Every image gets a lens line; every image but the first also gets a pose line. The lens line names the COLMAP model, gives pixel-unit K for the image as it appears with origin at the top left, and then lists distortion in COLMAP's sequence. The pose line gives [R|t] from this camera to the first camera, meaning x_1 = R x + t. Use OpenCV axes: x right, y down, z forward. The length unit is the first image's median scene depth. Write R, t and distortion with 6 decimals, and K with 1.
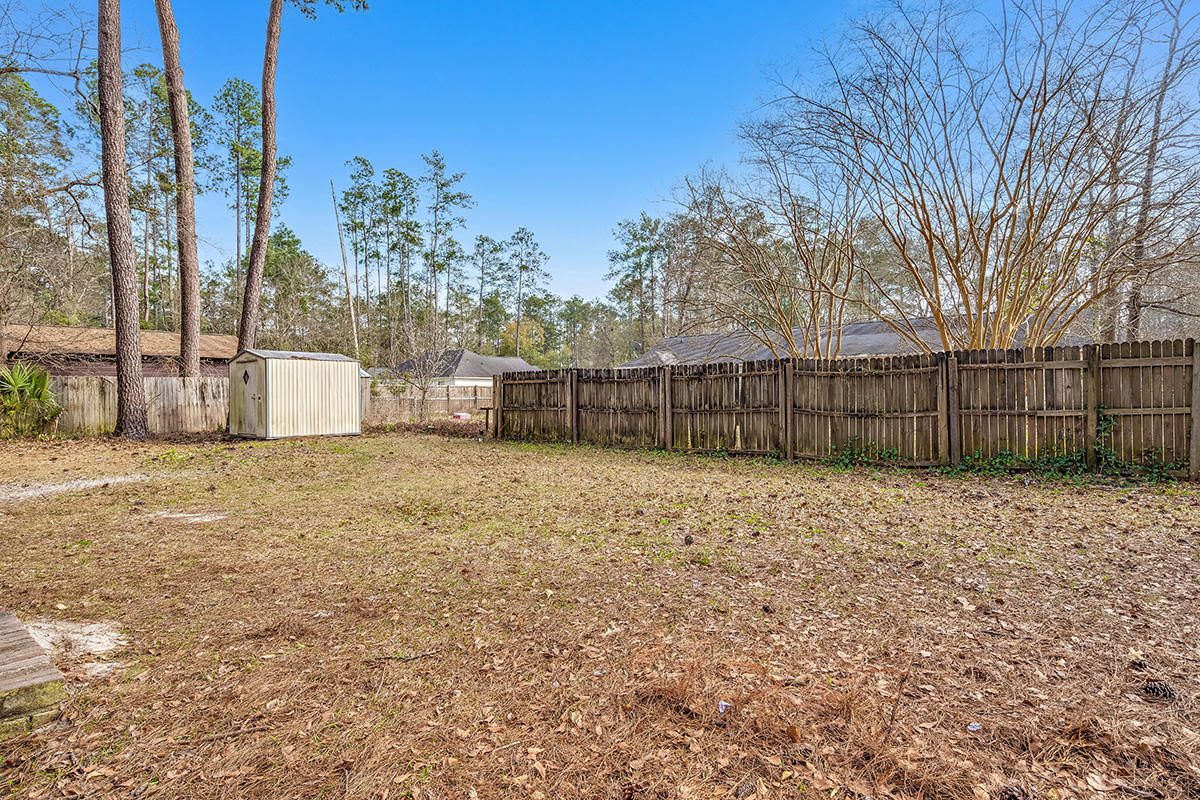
lens RADIAL K [[649.4, 0, 600.0], [0, 649.4, 400.0], [0, 0, 1]] dist [0.006680, 0.001641]
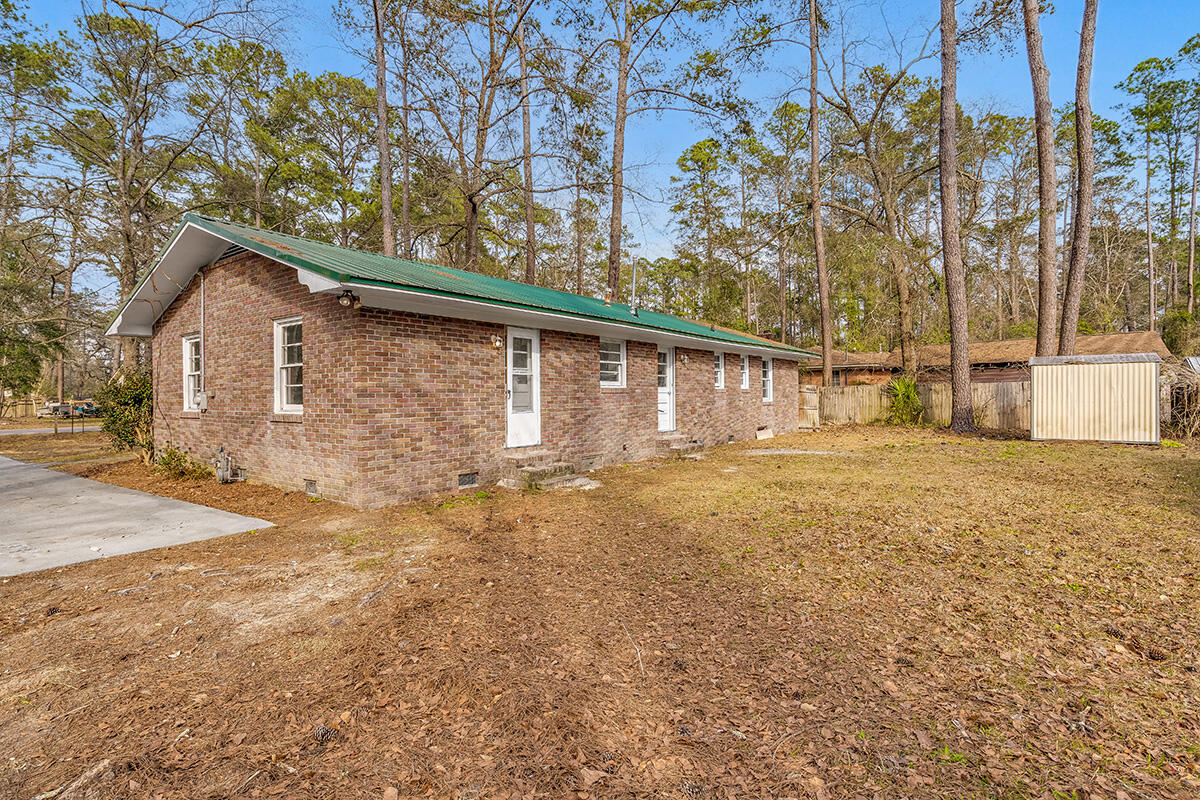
lens RADIAL K [[649.4, 0, 600.0], [0, 649.4, 400.0], [0, 0, 1]] dist [0.006680, 0.001641]
pose [[0.109097, 0.020589, -0.993818, 0.467301], [-0.008964, 0.999765, 0.019728, -0.020300], [0.993991, 0.006756, 0.109256, 0.154861]]
